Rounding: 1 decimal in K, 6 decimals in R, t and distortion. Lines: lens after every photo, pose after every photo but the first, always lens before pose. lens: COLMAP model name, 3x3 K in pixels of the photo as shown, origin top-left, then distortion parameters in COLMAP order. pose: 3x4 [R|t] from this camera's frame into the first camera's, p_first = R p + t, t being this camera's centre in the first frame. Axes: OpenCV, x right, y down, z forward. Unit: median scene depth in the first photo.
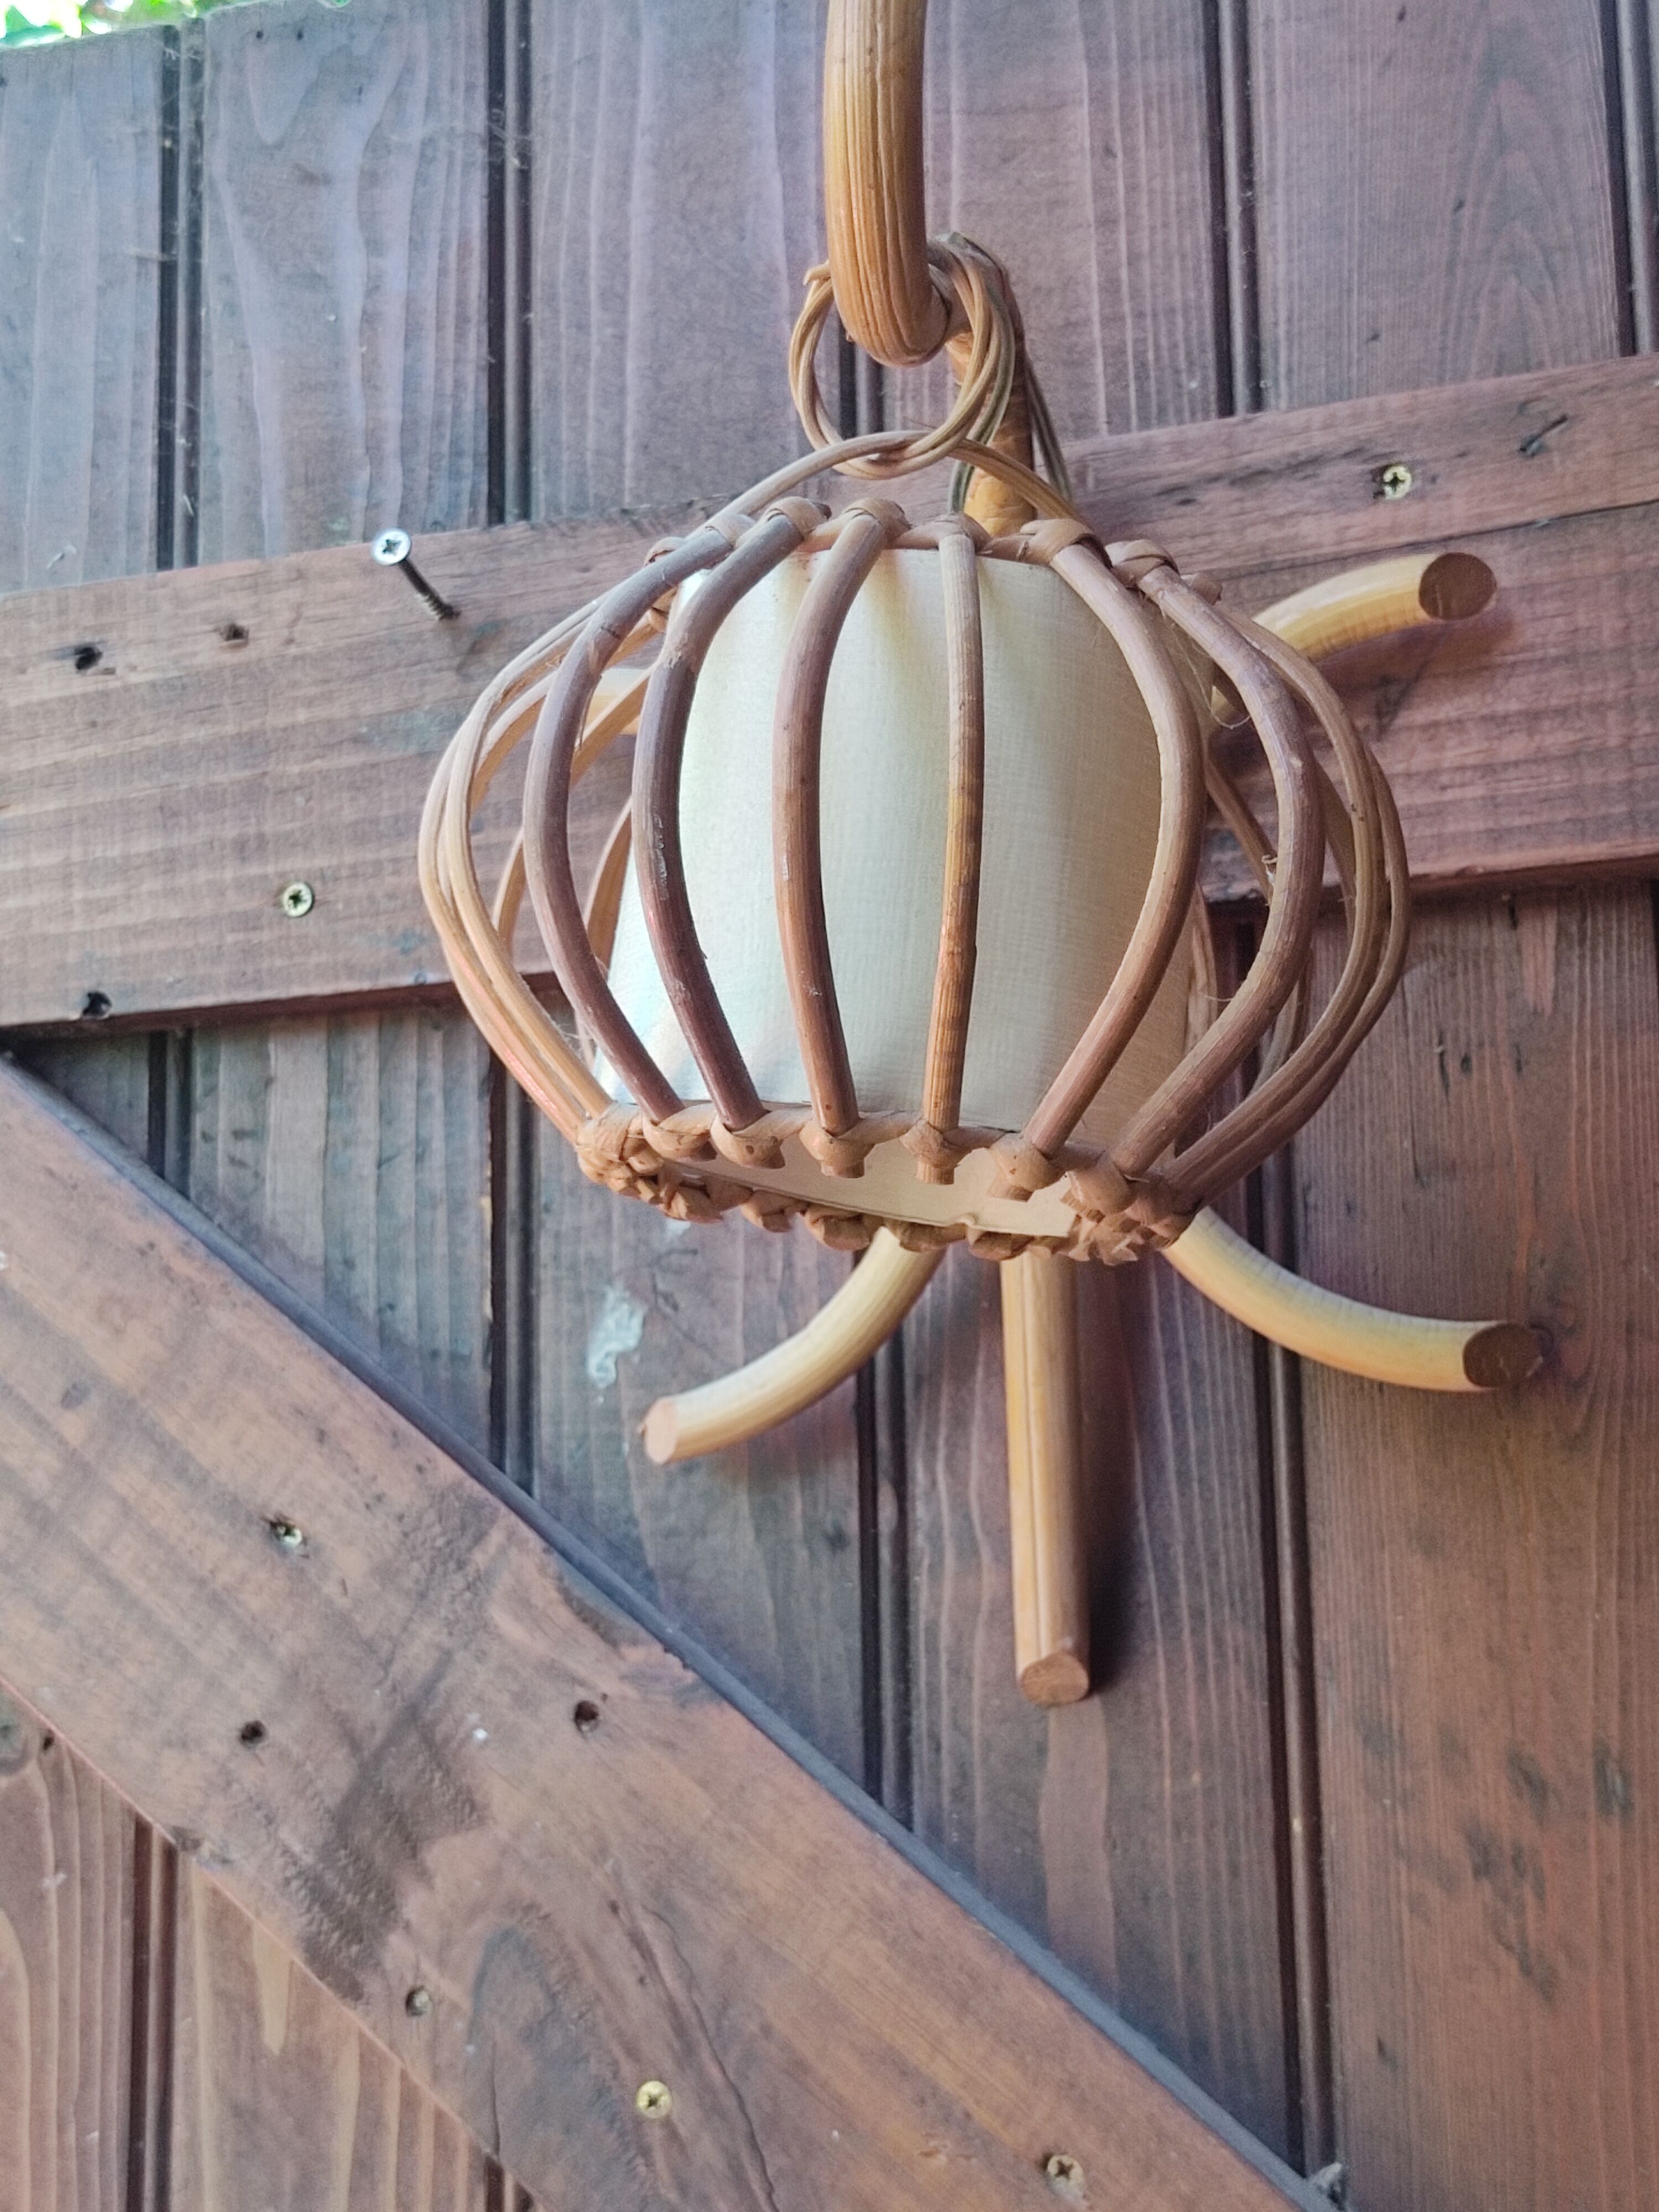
lens RADIAL K [[3504.3, 0, 826.4], [0, 3504.3, 1145.0], [0, 0, 1]] dist [0.090412, -0.294830]
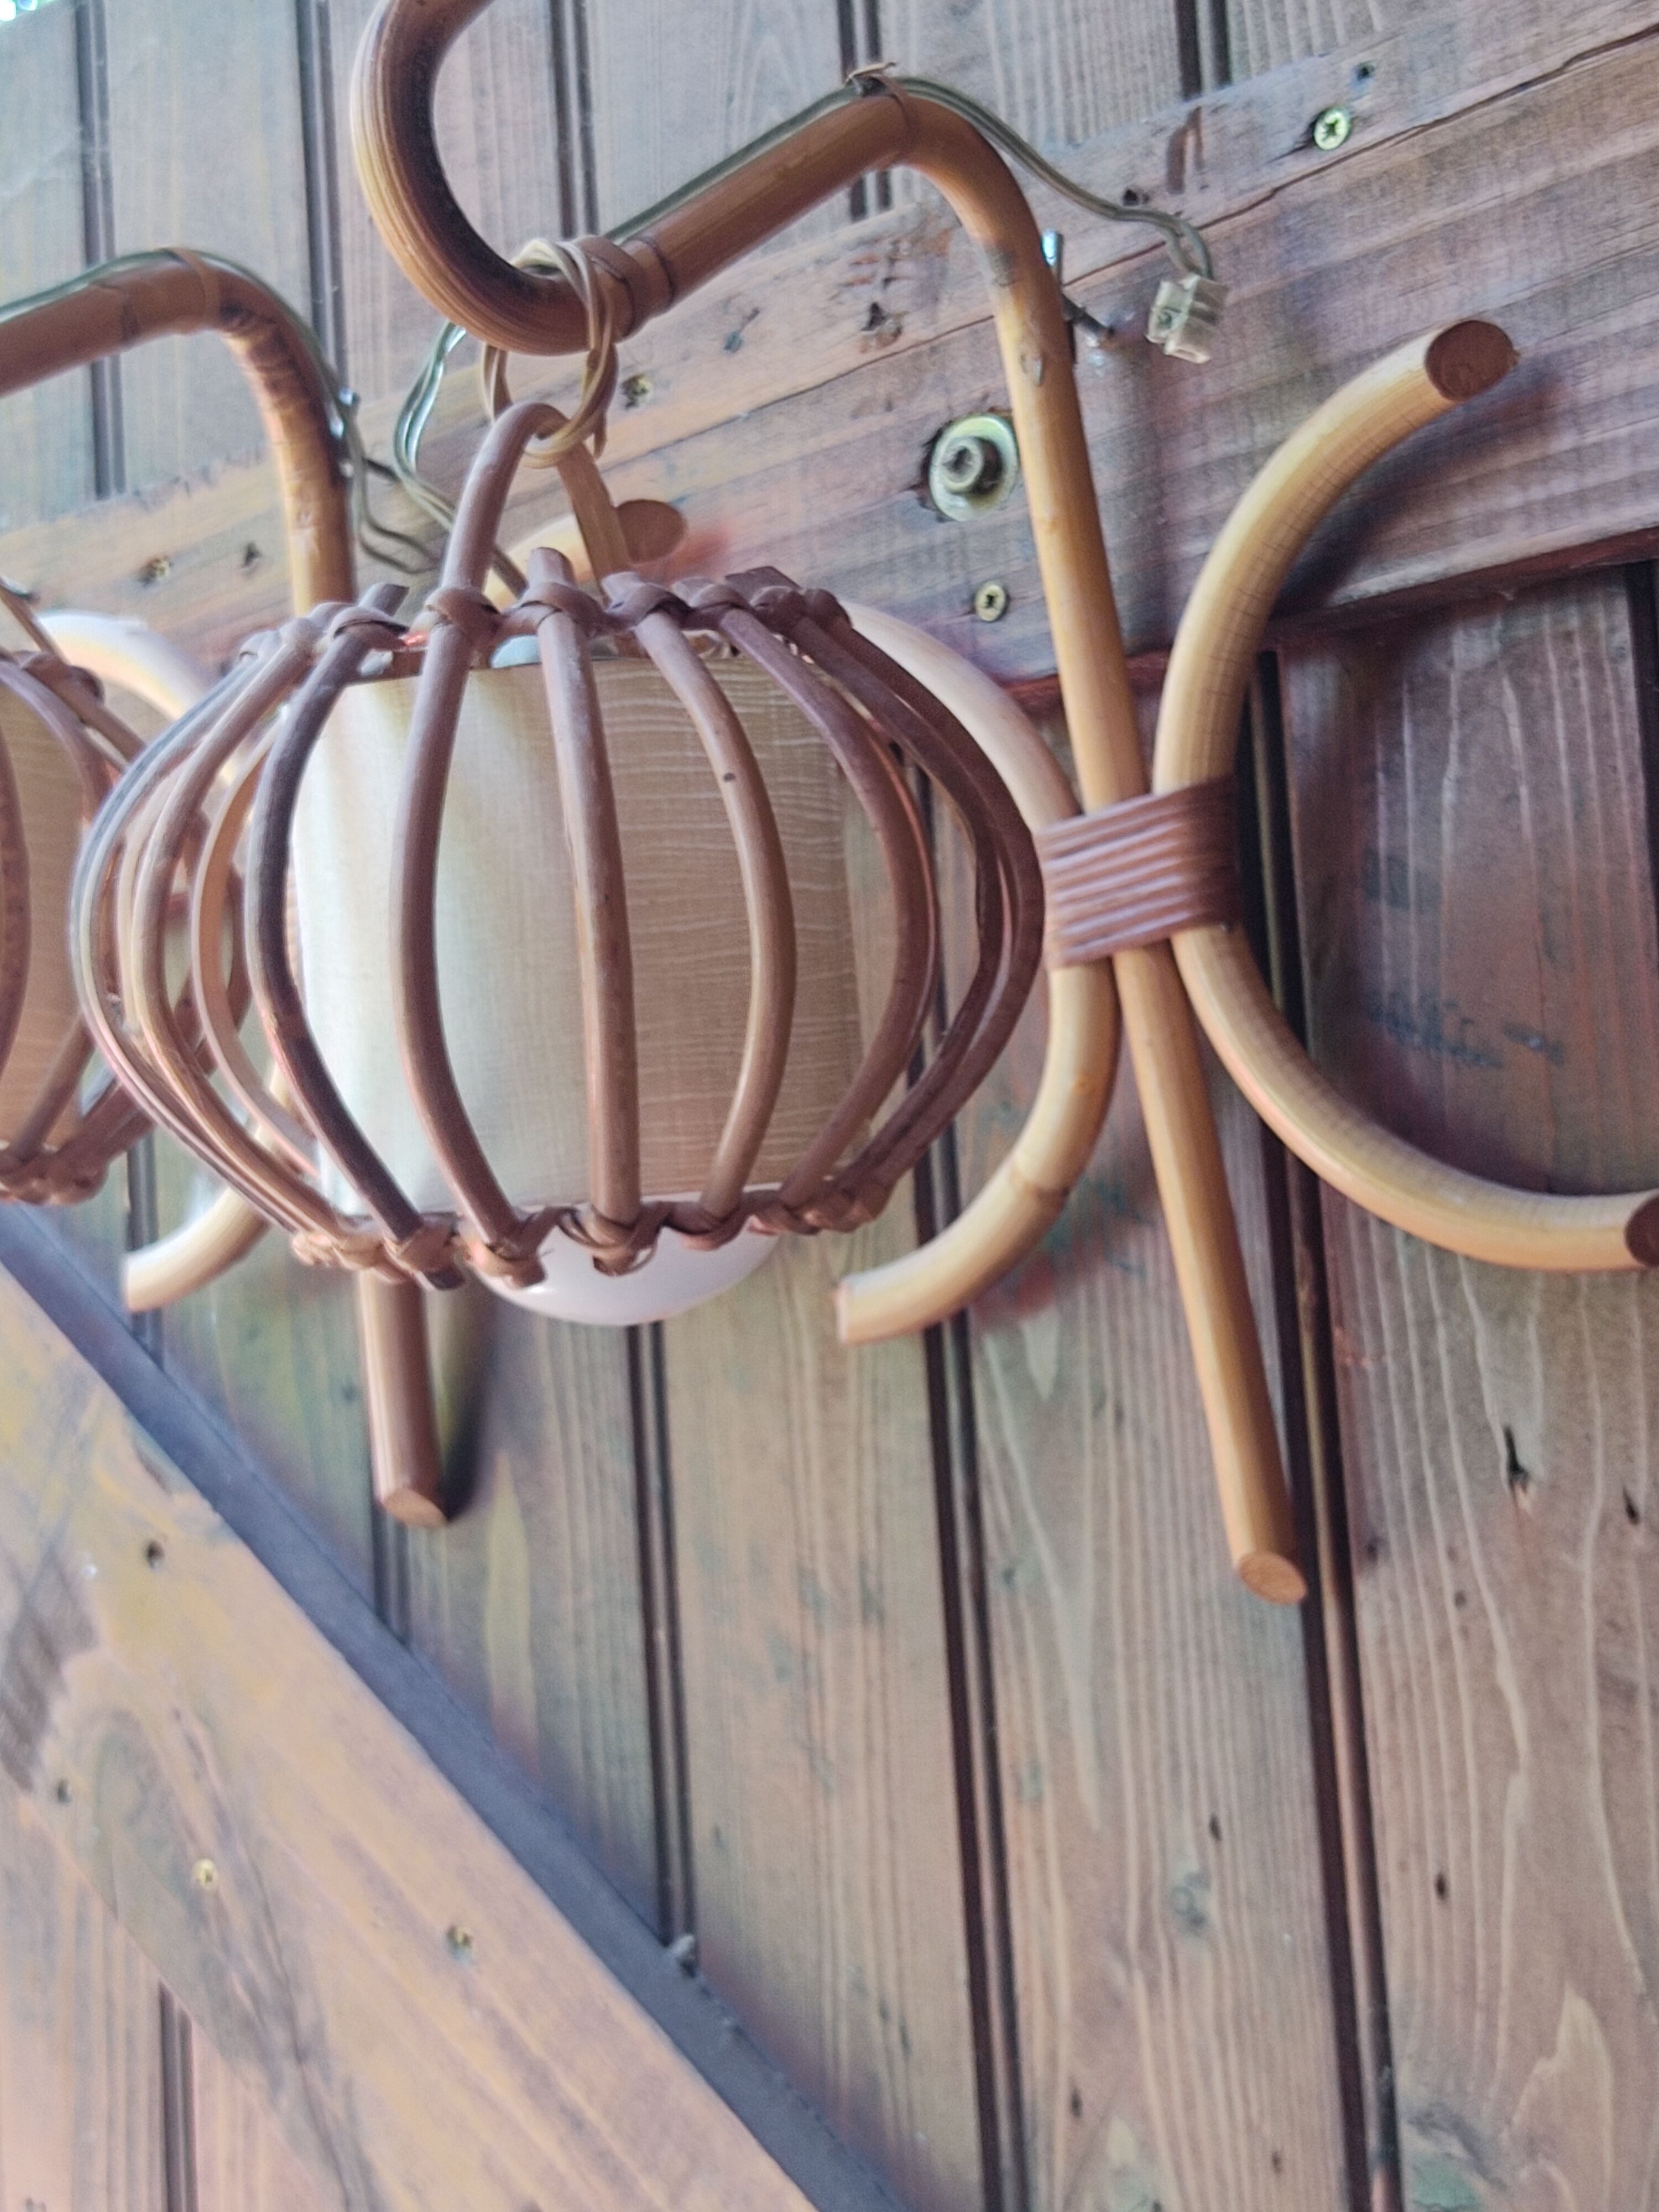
lens RADIAL K [[3504.3, 0, 826.4], [0, 3504.3, 1145.0], [0, 0, 1]] dist [0.090412, -0.294830]
pose [[0.928596, -0.074083, -0.363621, 0.577147], [0.108529, 0.991245, 0.075202, -0.036092], [0.354866, -0.109296, 0.928506, 0.008692]]
